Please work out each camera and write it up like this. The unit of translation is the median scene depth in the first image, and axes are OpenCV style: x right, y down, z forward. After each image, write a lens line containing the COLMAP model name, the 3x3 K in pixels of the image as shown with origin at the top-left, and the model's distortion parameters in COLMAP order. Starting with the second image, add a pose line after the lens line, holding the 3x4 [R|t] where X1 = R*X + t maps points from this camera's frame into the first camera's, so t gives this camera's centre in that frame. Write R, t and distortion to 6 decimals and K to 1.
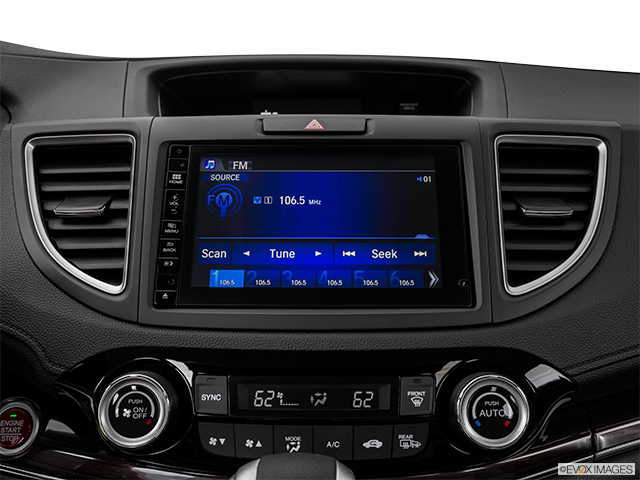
lens RADIAL K [[694.5, 0, 322.3], [0, 694.5, 237.2], [0, 0, 1]] dist [-0.019687, 0.000000]
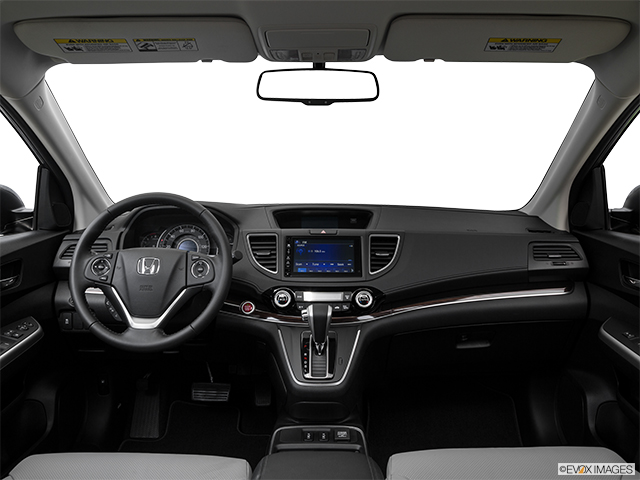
lens RADIAL K [[507.1, 0, 320.8], [0, 507.1, 235.1], [0, 0, 1]] dist [-0.115592, 0.054871]
pose [[0.999972, 0.005293, 0.005313, -0.042869], [-0.004855, 0.996846, -0.079212, 0.088376], [-0.005716, 0.079184, 0.996844, -1.969388]]
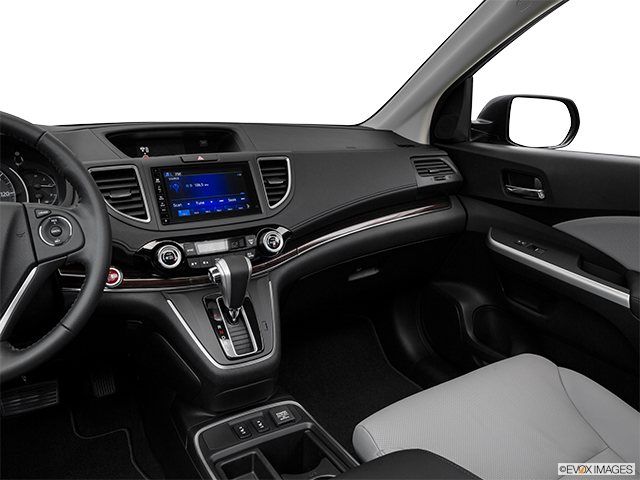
lens RADIAL K [[500.0, 0, 321.4], [0, 500.0, 233.4], [0, 0, 1]] dist [-0.112691, 0.020689]
pose [[0.850444, -0.125219, 0.510946, -0.715293], [0.091333, 0.991653, 0.091008, 0.006547], [-0.518077, -0.030731, 0.854782, -1.089642]]
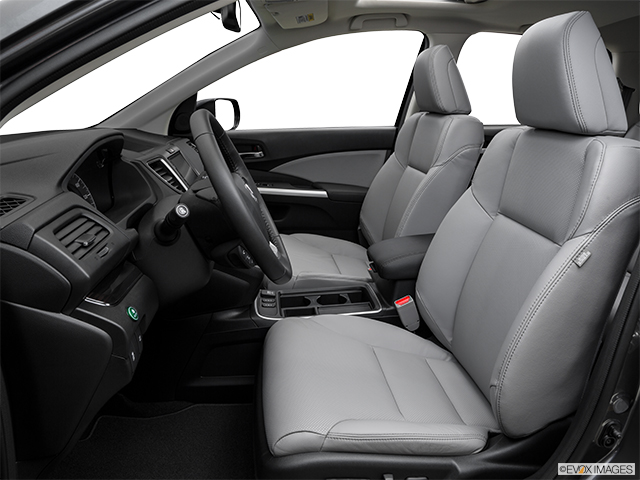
lens RADIAL K [[500.0, 0, 323.9], [0, 500.0, 244.2], [0, 0, 1]] dist [-0.112691, 0.020689]
pose [[-0.126756, -0.276301, 0.952676, -3.175442], [0.195337, 0.934663, 0.297067, -0.346852], [-0.972510, 0.223748, -0.064502, 0.485487]]
